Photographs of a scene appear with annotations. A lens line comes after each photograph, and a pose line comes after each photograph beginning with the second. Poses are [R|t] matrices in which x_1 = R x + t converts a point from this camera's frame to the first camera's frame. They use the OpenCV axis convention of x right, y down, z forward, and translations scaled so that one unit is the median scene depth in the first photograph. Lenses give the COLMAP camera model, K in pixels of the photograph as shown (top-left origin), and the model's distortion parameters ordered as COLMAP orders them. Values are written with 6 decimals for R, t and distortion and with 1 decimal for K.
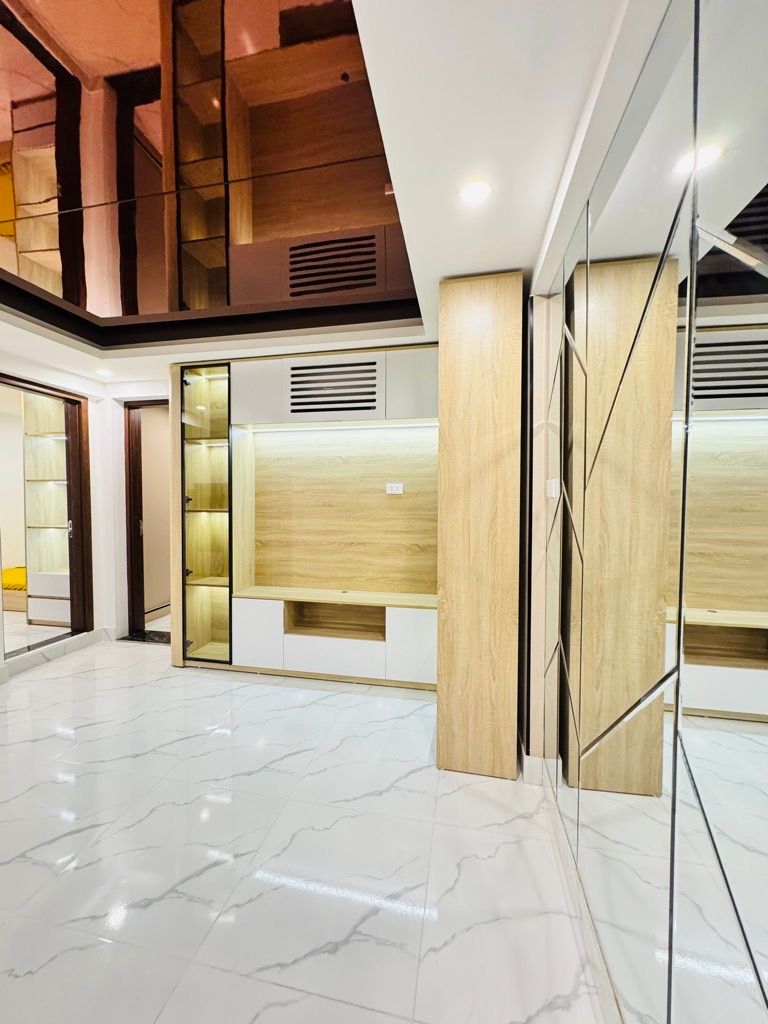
lens RADIAL K [[405.8, 0, 384.6], [0, 405.8, 512.3], [0, 0, 1]] dist [-0.003254, 0.000636]
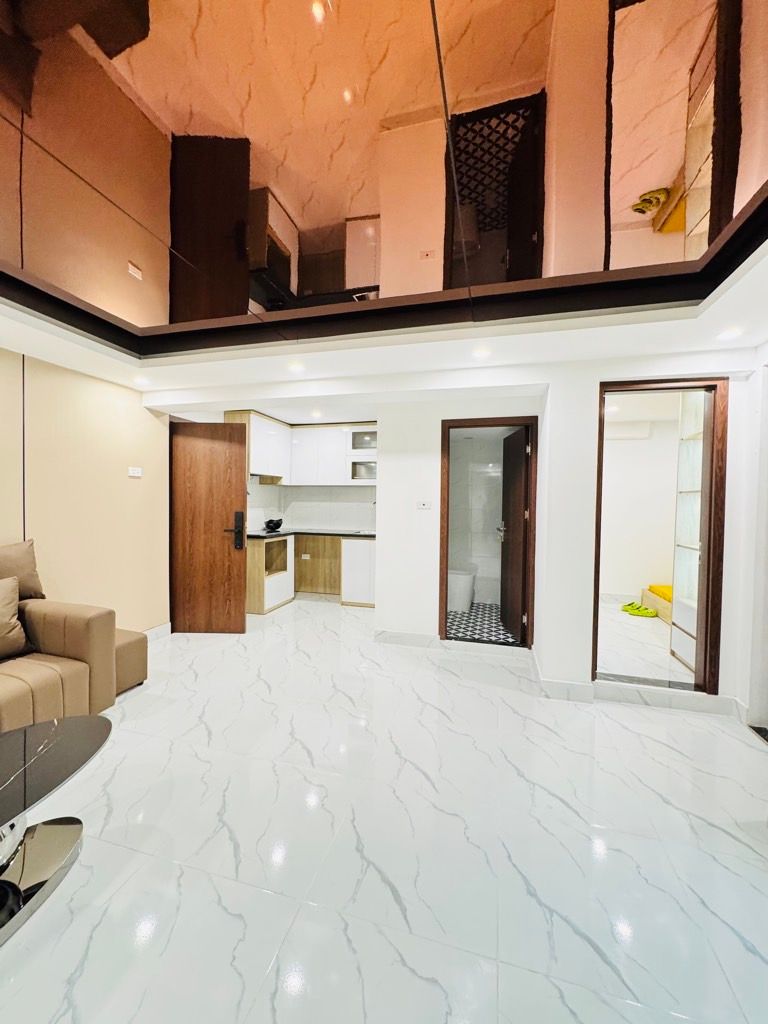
lens RADIAL K [[403.1, 0, 388.7], [0, 403.1, 511.4], [0, 0, 1]] dist [-0.002410, 0.000171]
pose [[-0.053348, 0.013422, -0.998486, 0.031927], [-0.059056, 0.998117, 0.016573, -0.017667], [0.996828, 0.059851, -0.052454, 0.494211]]
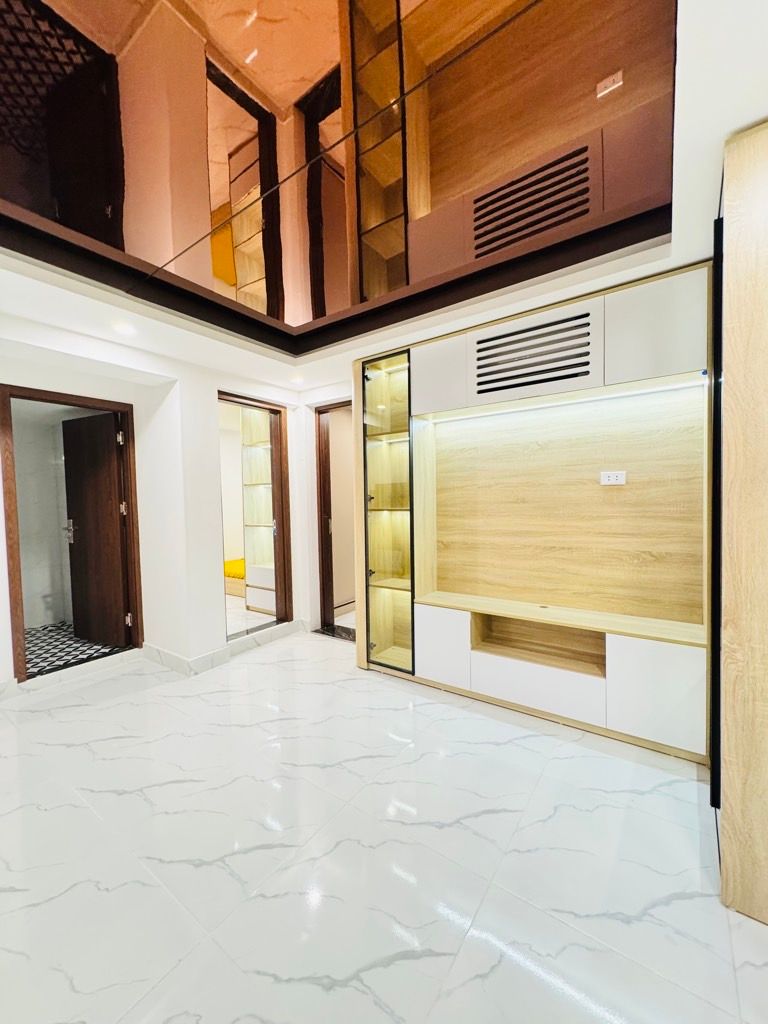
lens RADIAL K [[405.8, 0, 384.6], [0, 405.8, 512.3], [0, 0, 1]] dist [-0.003254, 0.000636]
pose [[0.914501, -0.008358, -0.404498, -0.059158], [0.009860, 0.999950, 0.001631, 0.001170], [0.404464, -0.005480, 0.914537, 0.122229]]
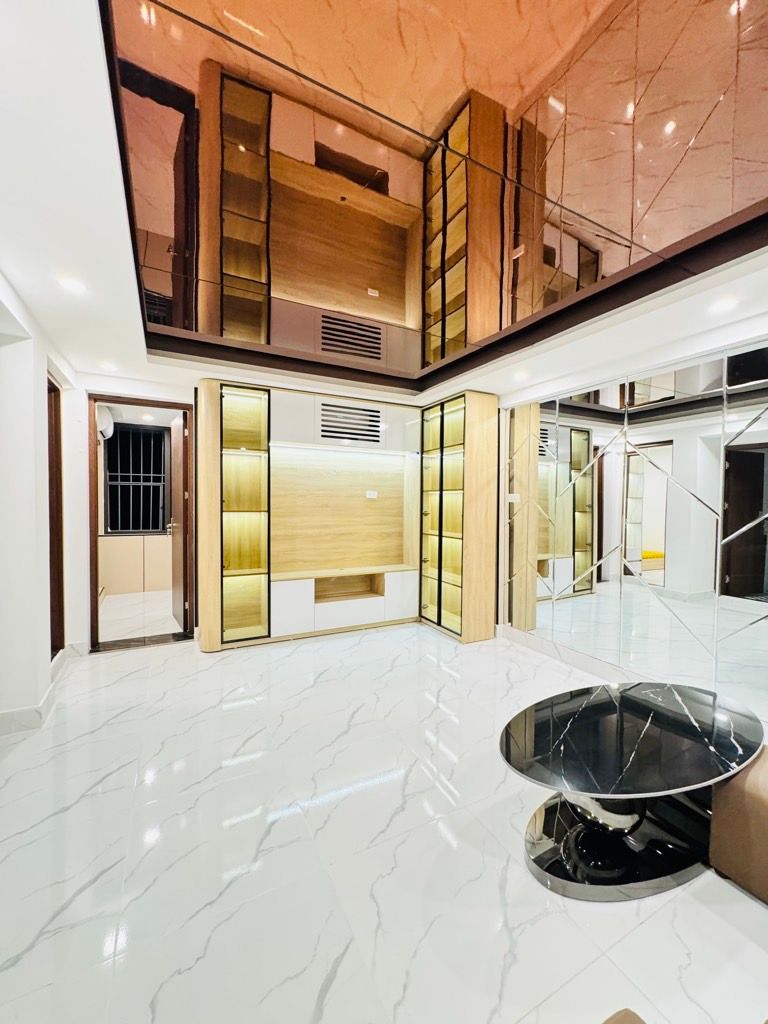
lens RADIAL K [[405.8, 0, 384.6], [0, 405.8, 512.3], [0, 0, 1]] dist [-0.003254, 0.000636]
pose [[0.773340, -0.009491, 0.633921, -0.837360], [0.013511, 0.999908, -0.001513, 0.007507], [-0.633848, 0.009735, 0.773397, -0.152249]]
